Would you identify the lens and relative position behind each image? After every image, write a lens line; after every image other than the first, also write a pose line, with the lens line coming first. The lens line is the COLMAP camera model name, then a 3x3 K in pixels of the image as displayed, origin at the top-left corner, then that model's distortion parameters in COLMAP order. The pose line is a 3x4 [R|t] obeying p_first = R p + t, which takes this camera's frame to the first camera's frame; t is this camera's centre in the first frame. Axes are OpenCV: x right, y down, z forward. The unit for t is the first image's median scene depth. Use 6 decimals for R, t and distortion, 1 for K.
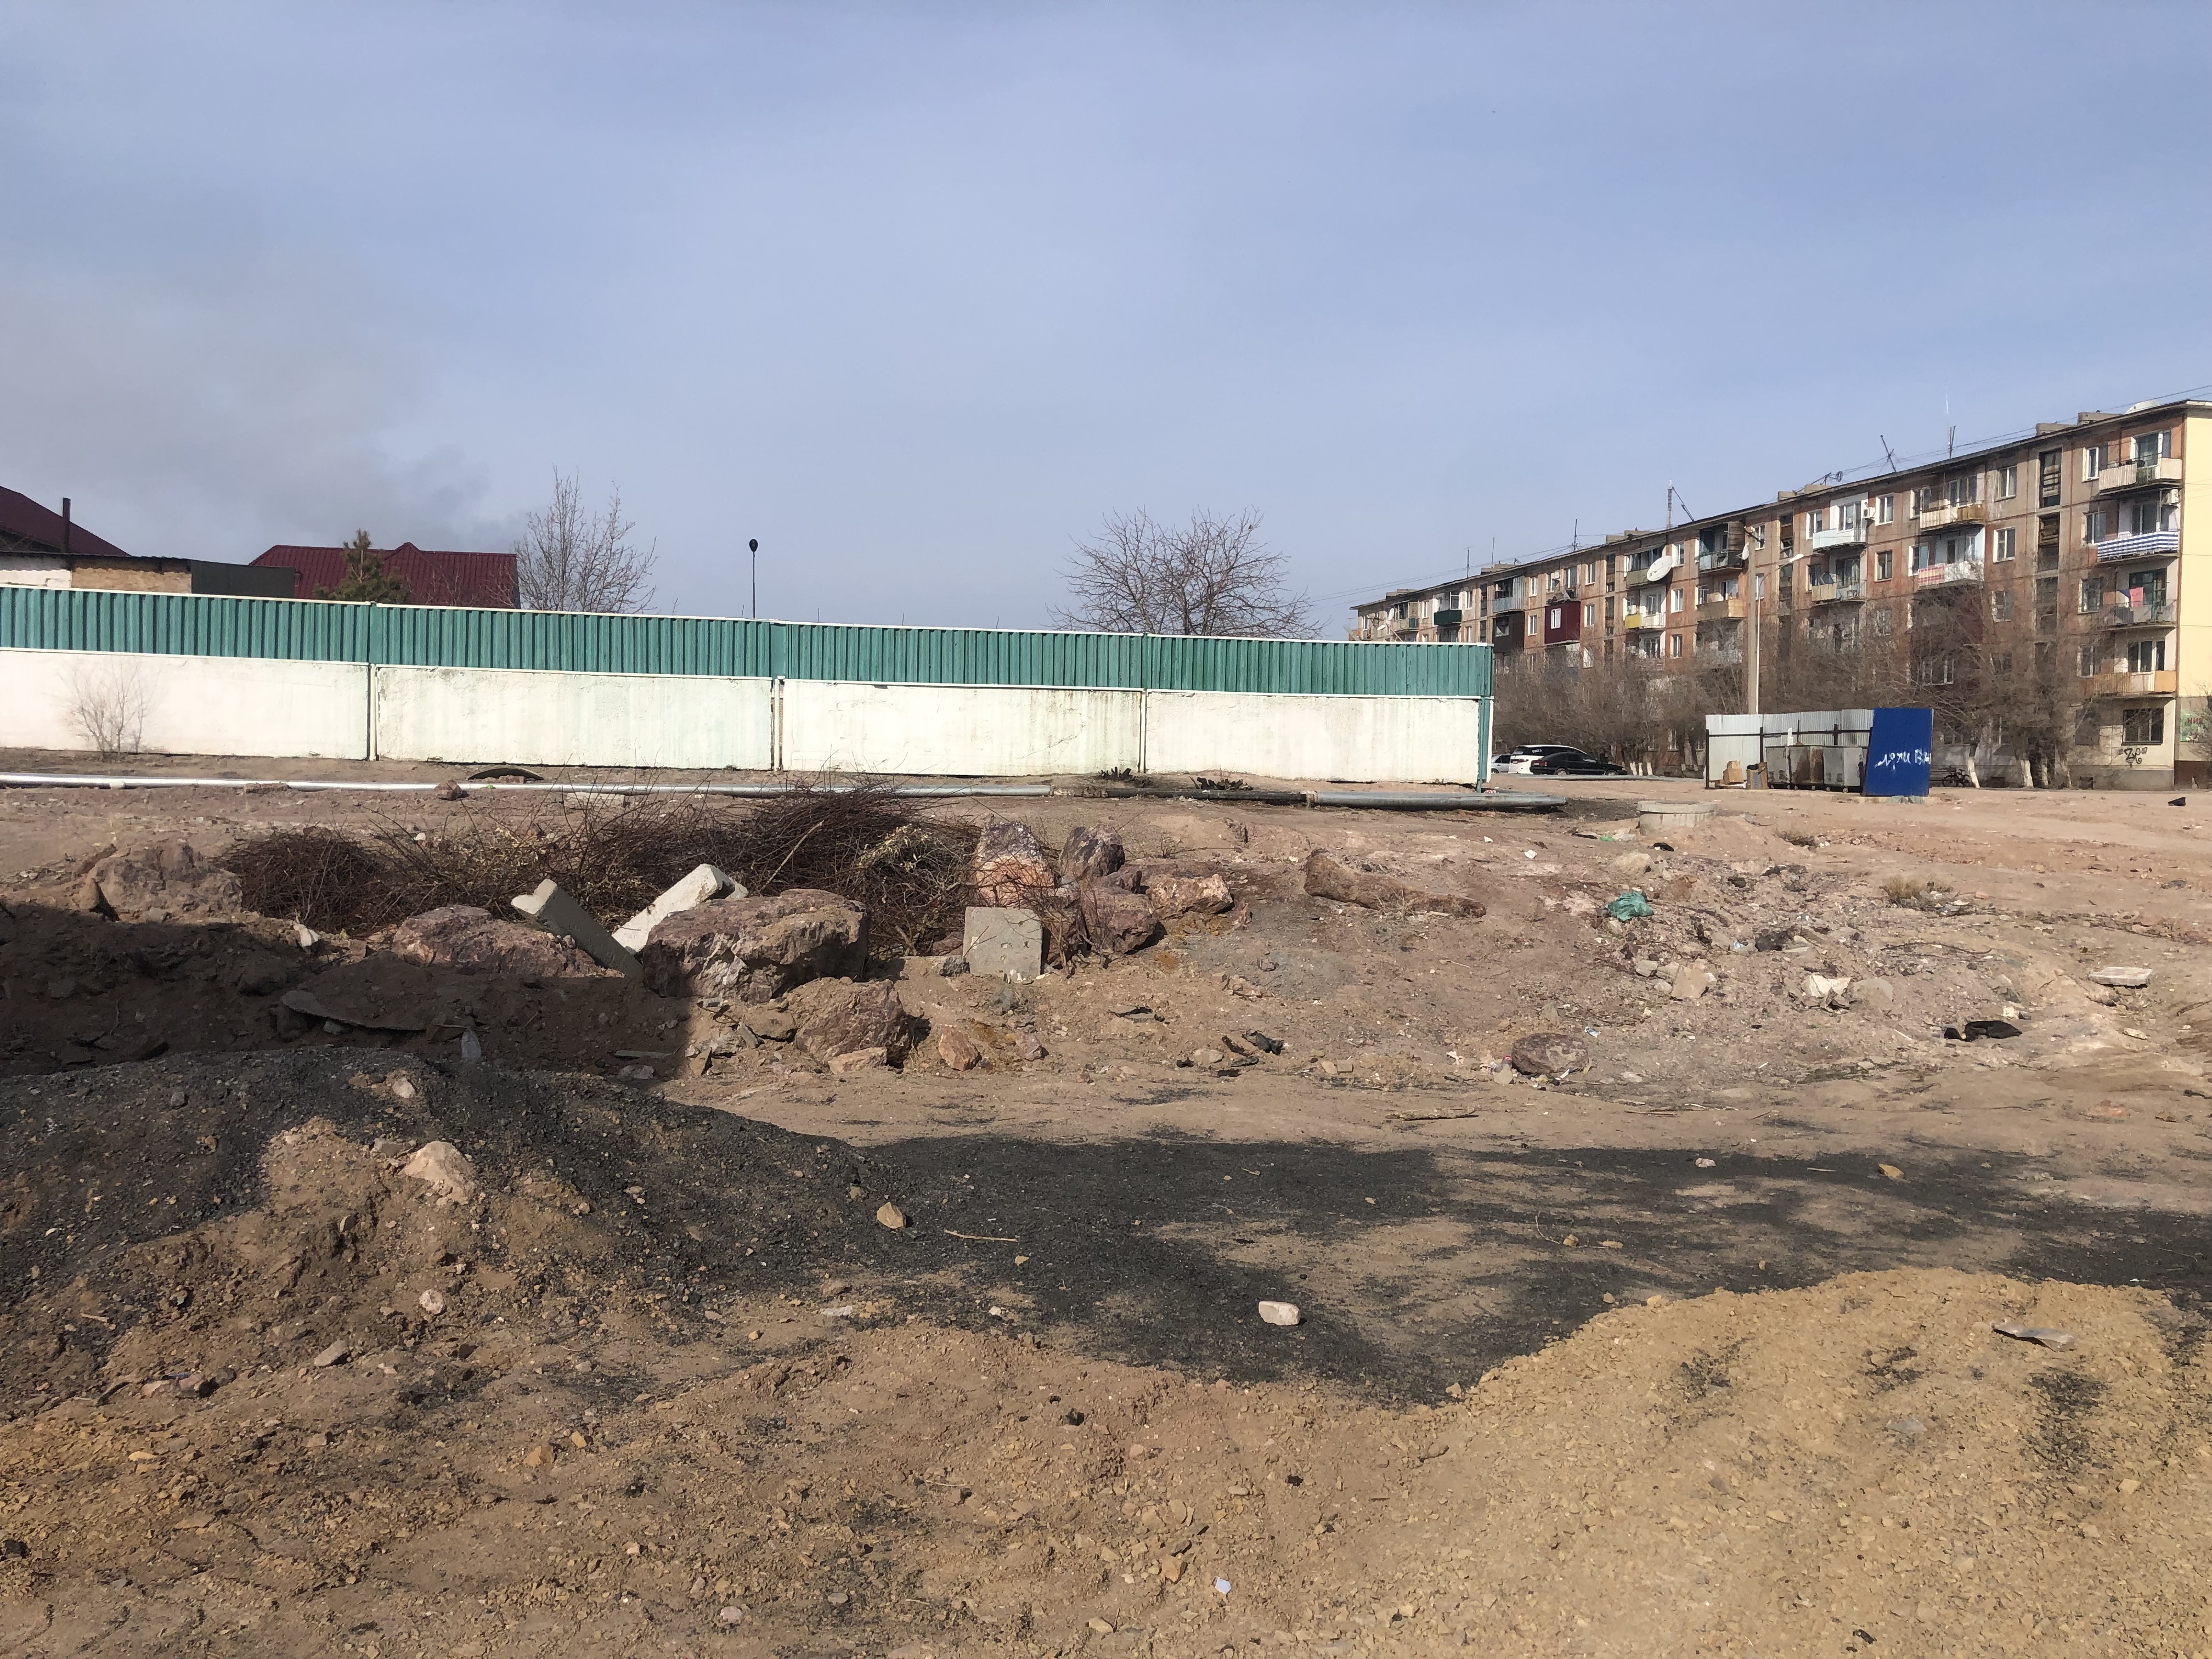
lens RADIAL K [[1927.9, 0, 1154.3], [0, 1927.9, 826.6], [0, 0, 1]] dist [0.113737, -0.184036]
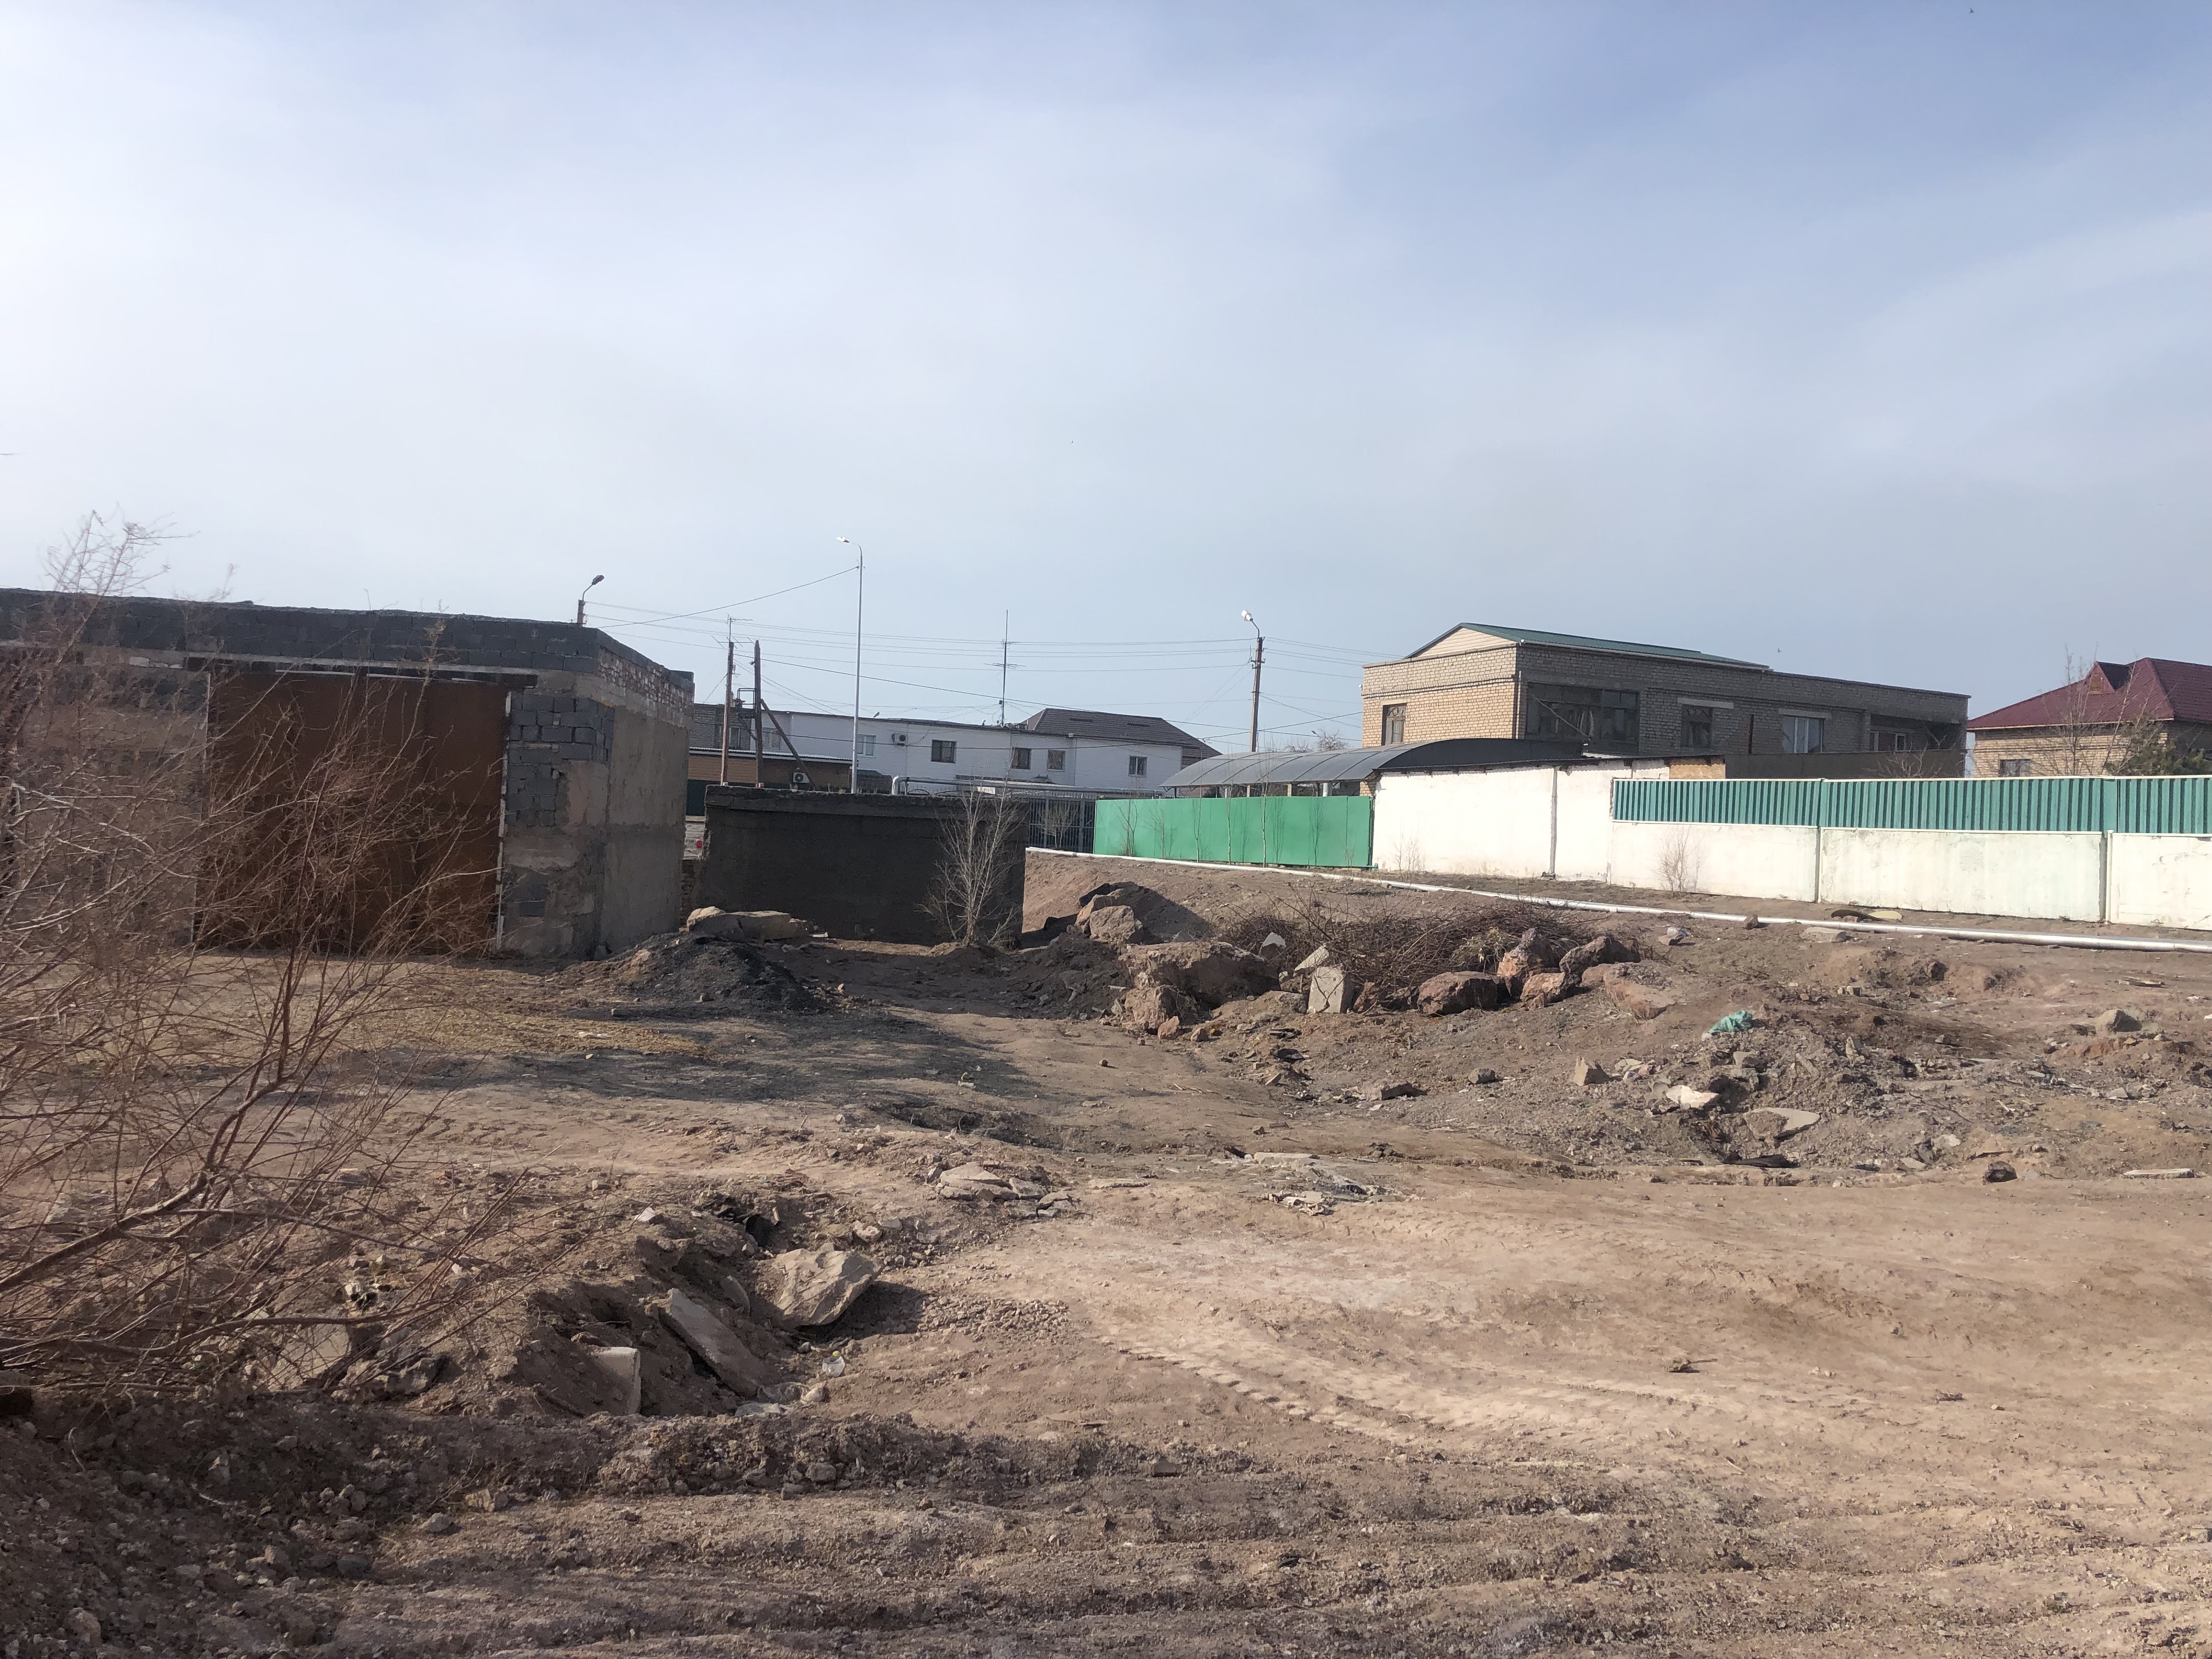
lens RADIAL K [[1927.9, 0, 1154.3], [0, 1927.9, 826.6], [0, 0, 1]] dist [0.113737, -0.184036]
pose [[0.252577, -0.020422, -0.967361, 0.718259], [-0.079081, 0.995997, -0.041674, 0.003499], [0.964340, 0.087026, 0.249951, 0.267751]]
